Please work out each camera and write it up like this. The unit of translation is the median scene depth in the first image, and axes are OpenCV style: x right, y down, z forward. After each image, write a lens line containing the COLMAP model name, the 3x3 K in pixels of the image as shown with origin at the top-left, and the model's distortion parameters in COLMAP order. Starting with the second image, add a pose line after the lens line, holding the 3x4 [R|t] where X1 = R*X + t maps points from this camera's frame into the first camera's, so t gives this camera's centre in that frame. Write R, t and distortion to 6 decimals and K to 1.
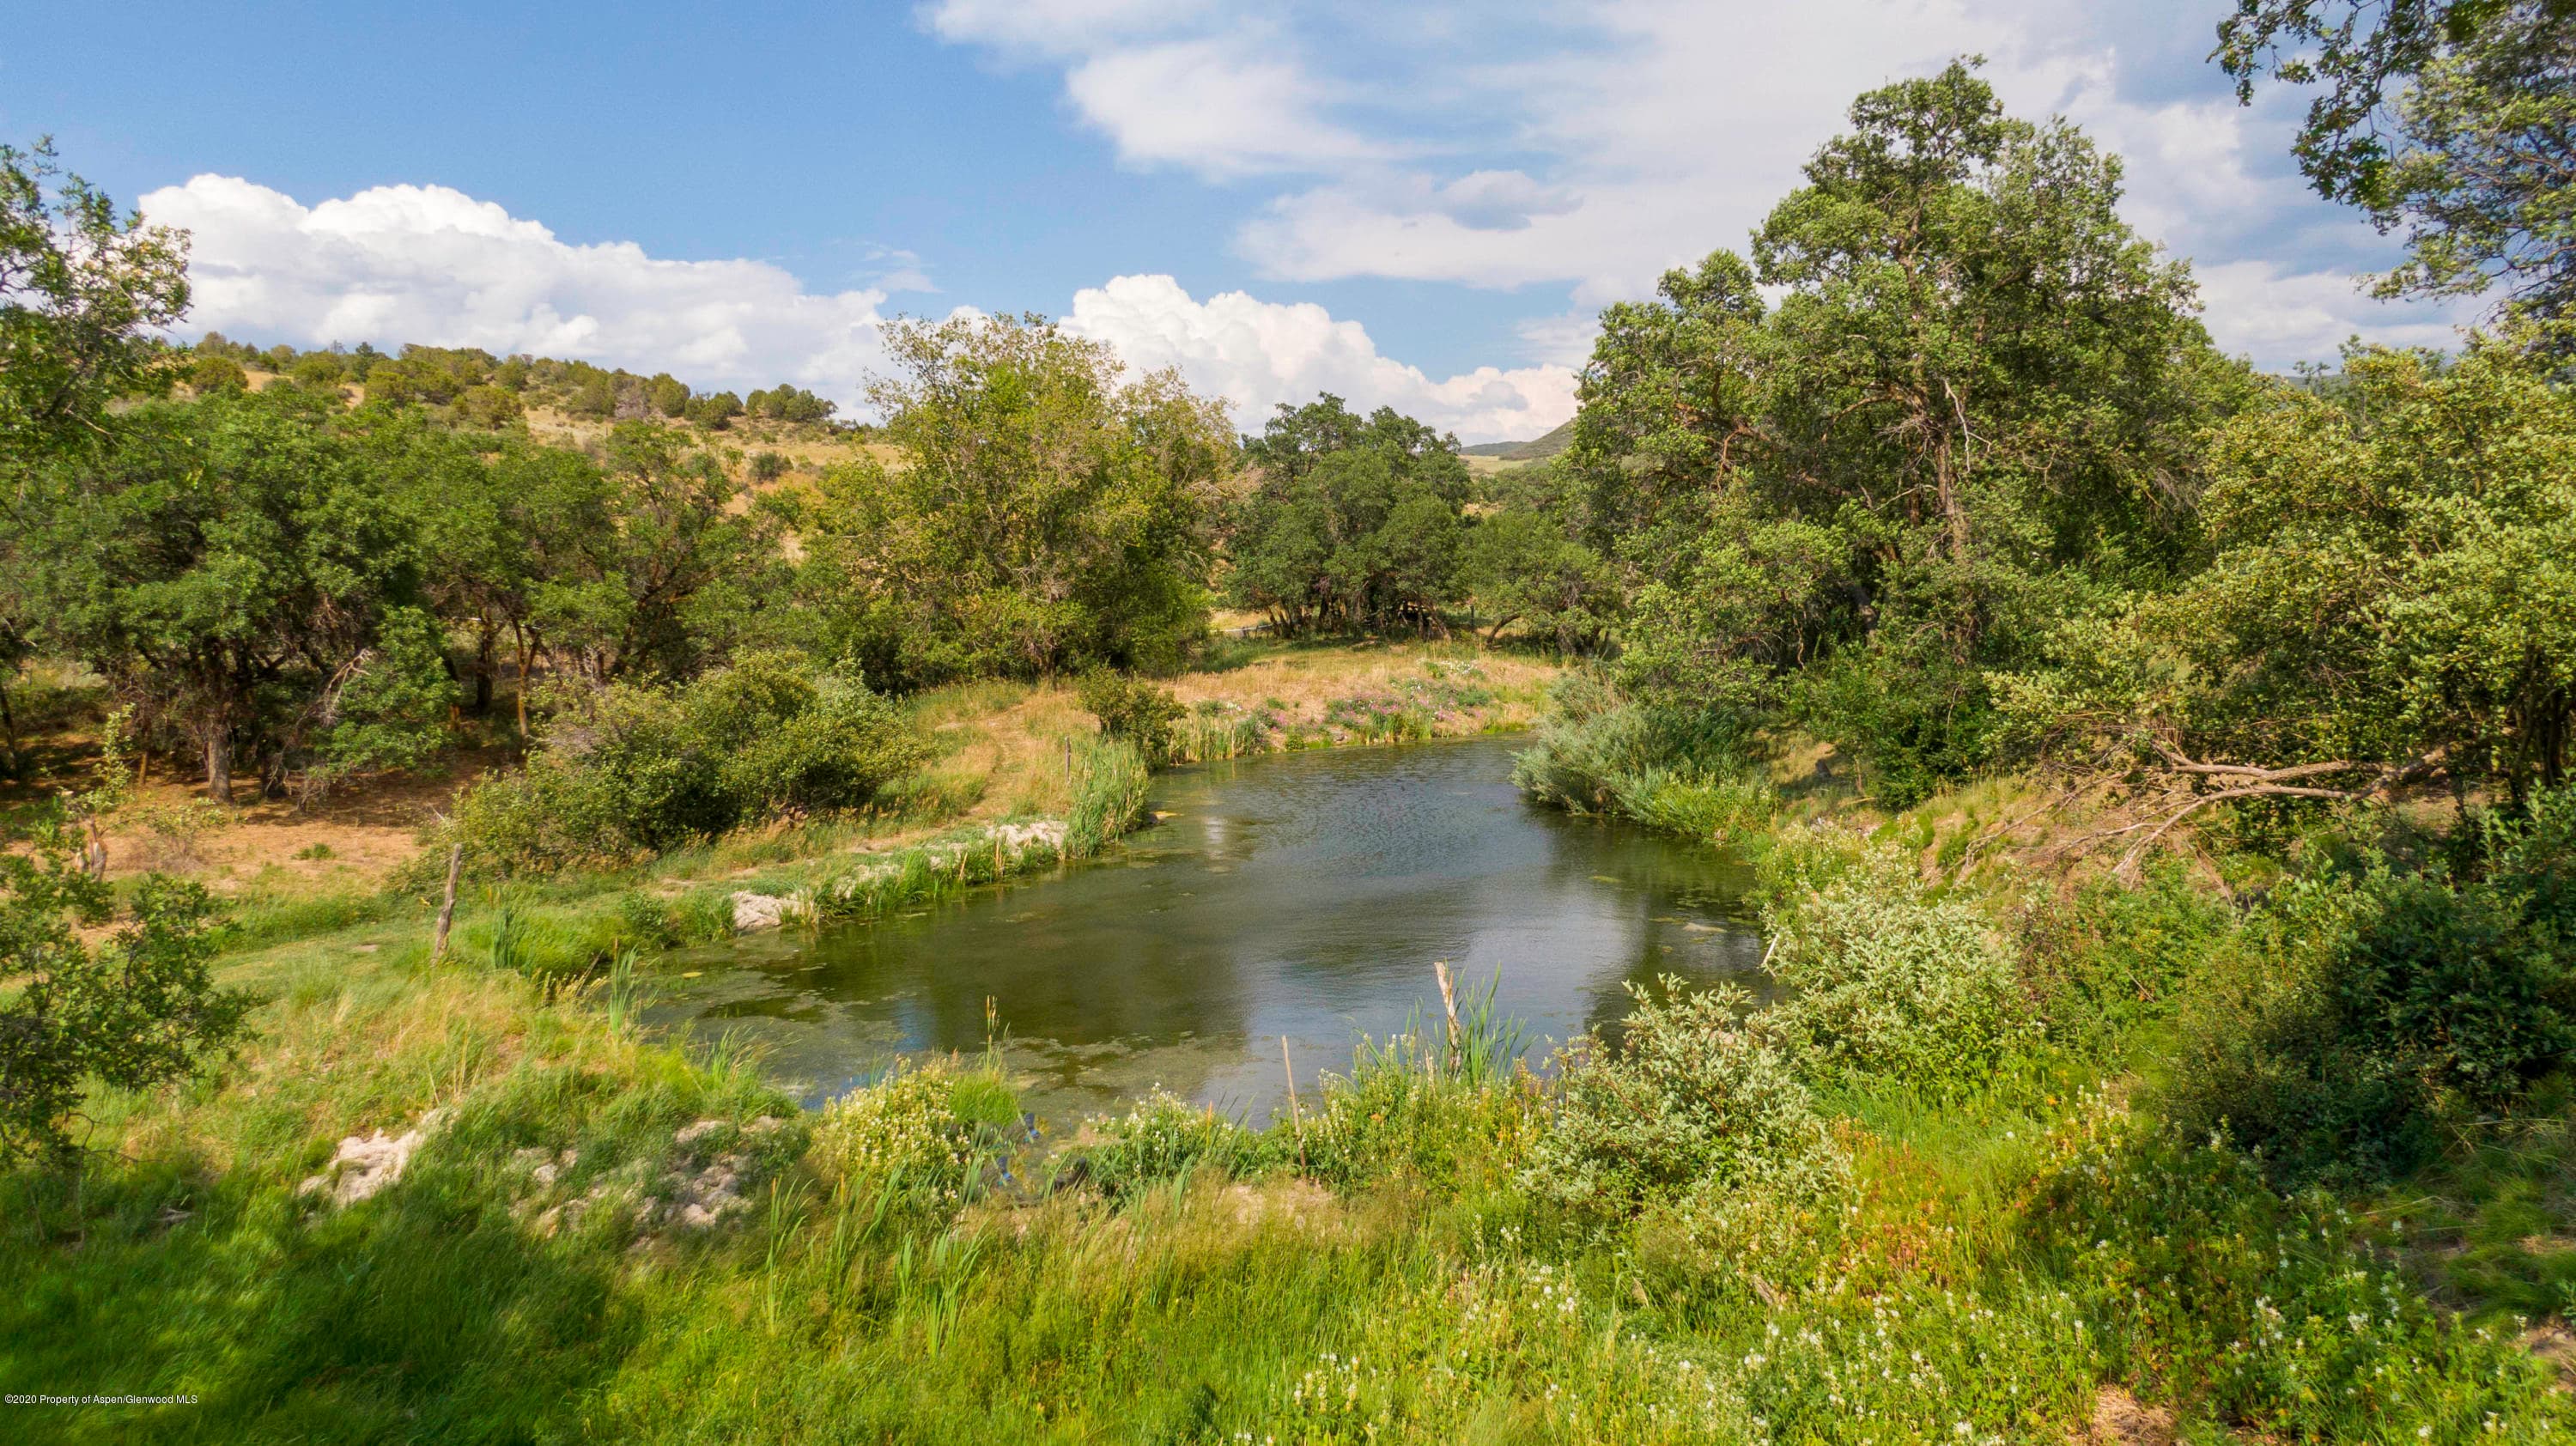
lens RADIAL K [[1862.2, 0, 1319.9], [0, 1862.2, 827.0], [0, 0, 1]] dist [0.010437, -0.027130]
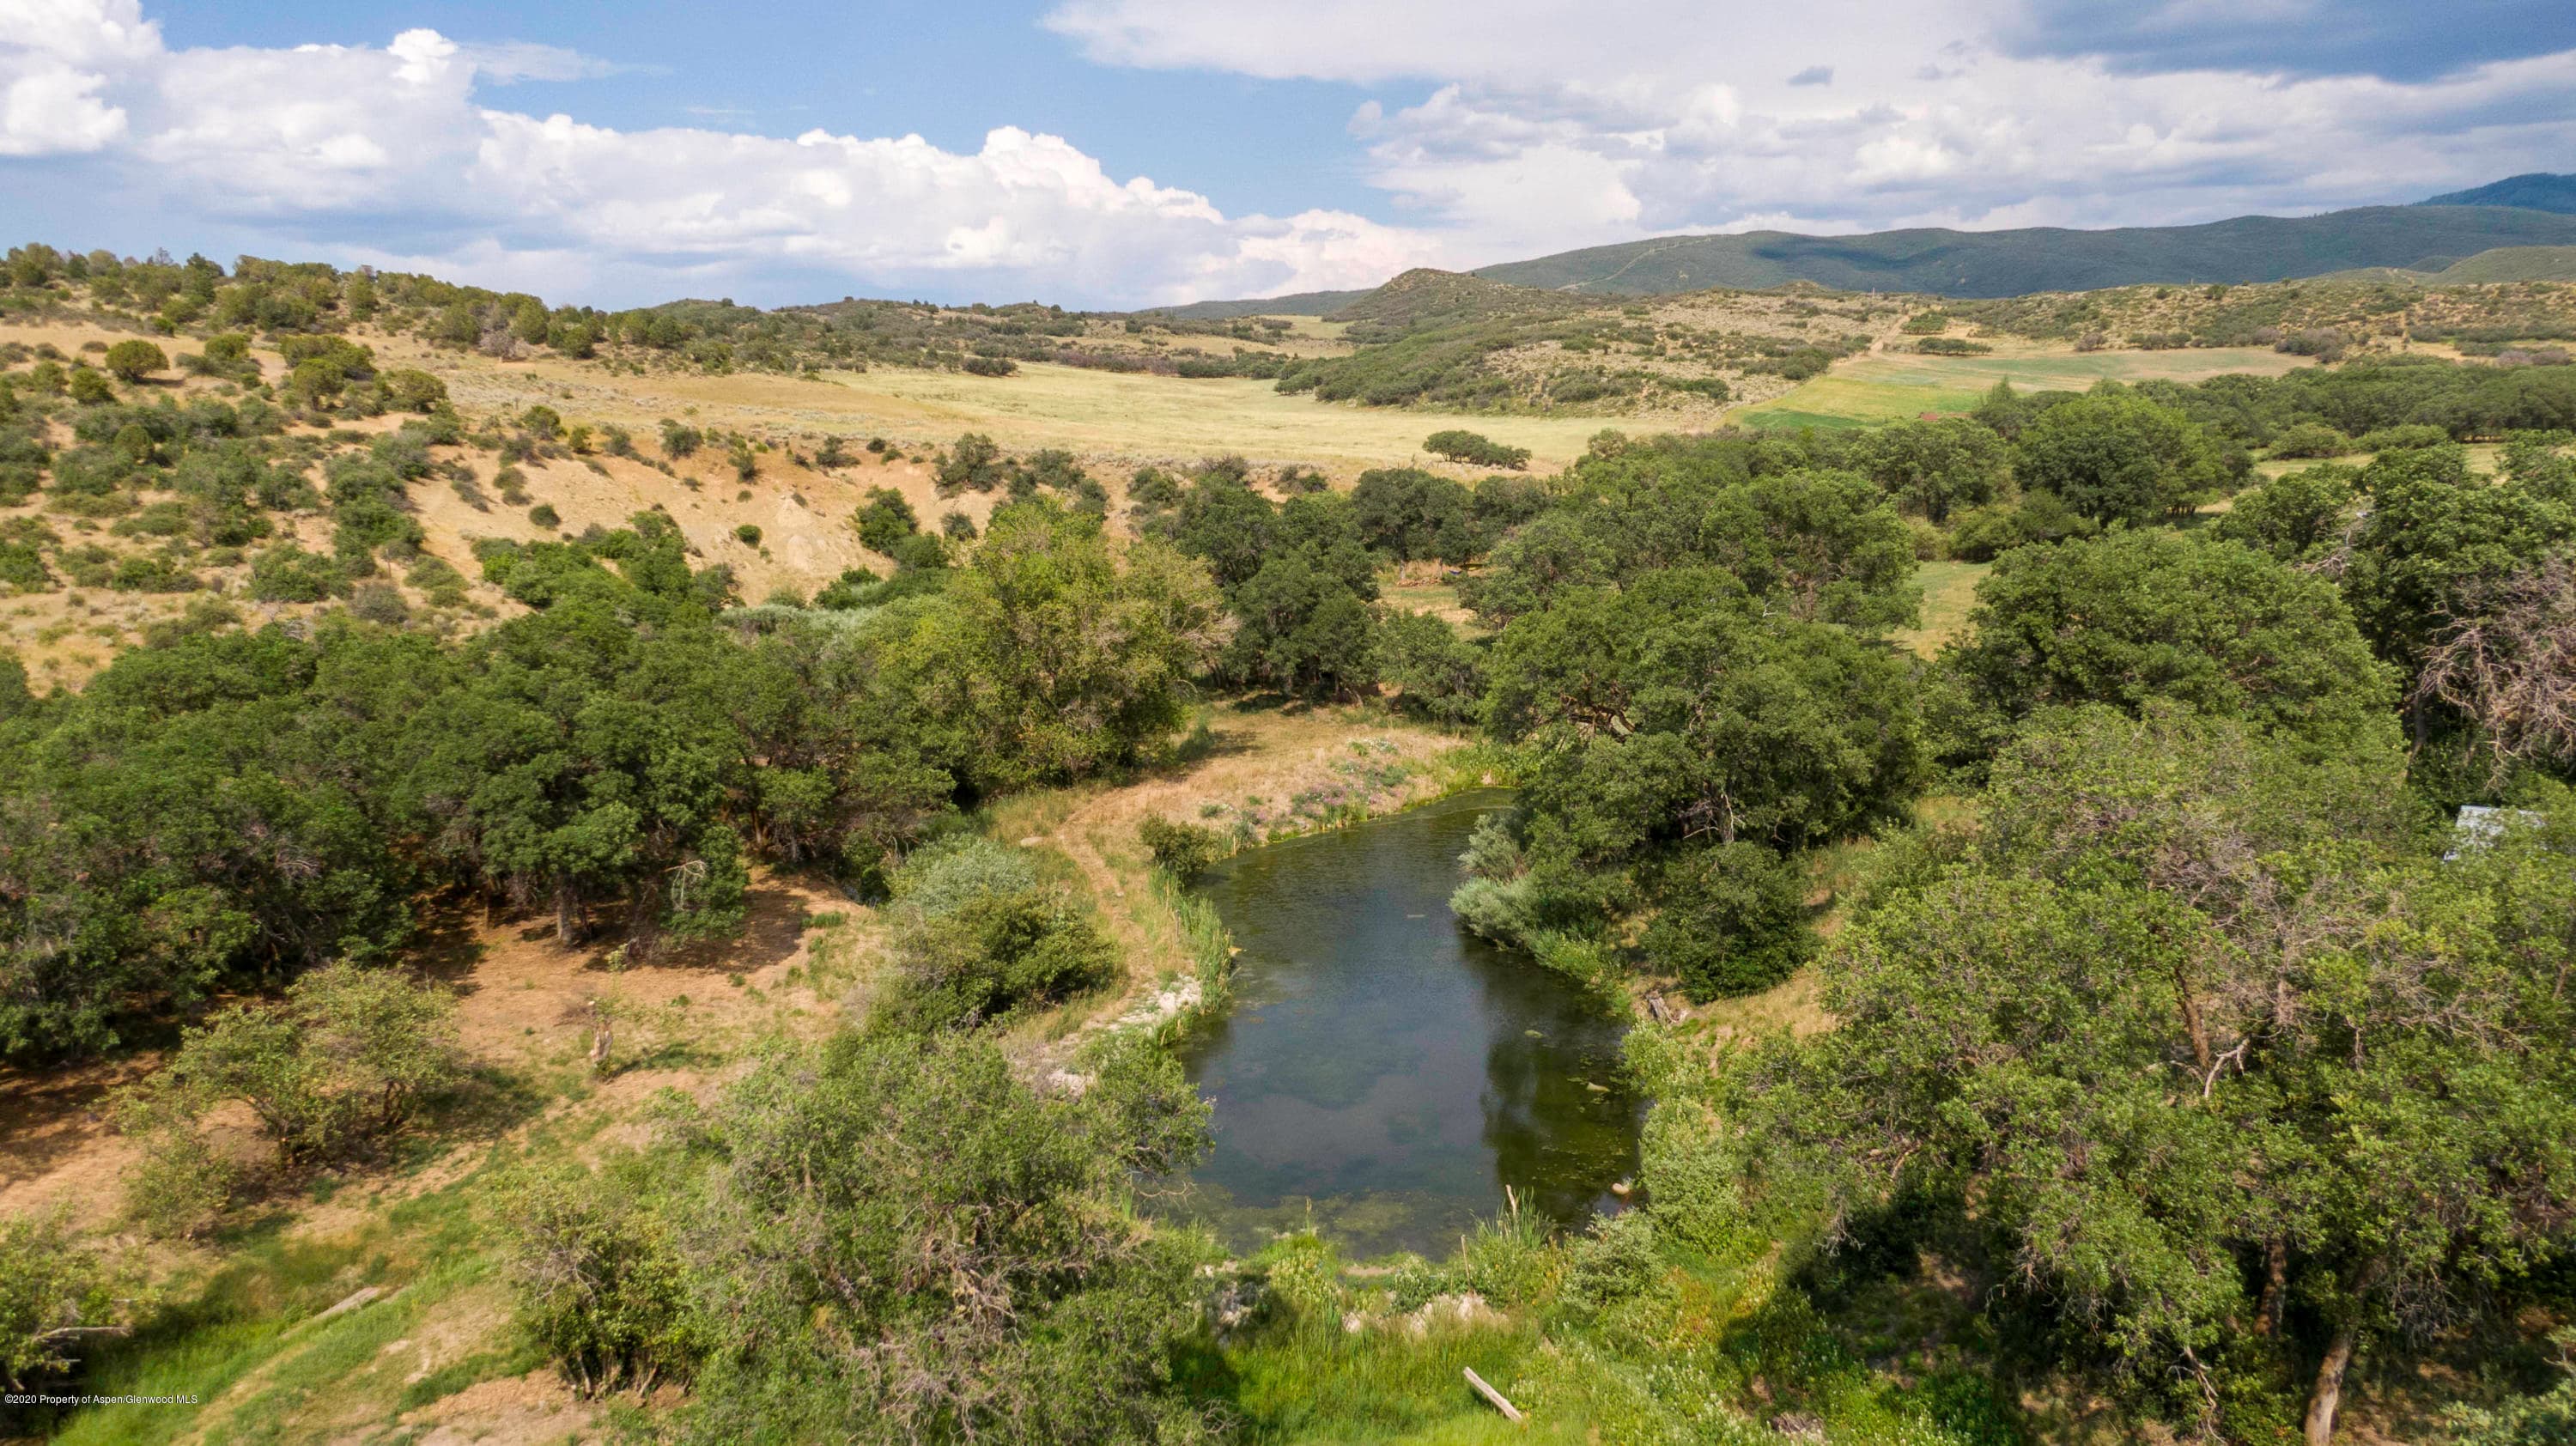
lens RADIAL K [[1862.2, 0, 1335.0], [0, 1862.2, 722.1], [0, 0, 1]] dist [0.010437, -0.027130]
pose [[0.994626, -0.019272, 0.101728, -0.096177], [0.017043, 0.999596, 0.022743, -0.143408], [-0.102125, -0.020888, 0.994552, -0.331396]]
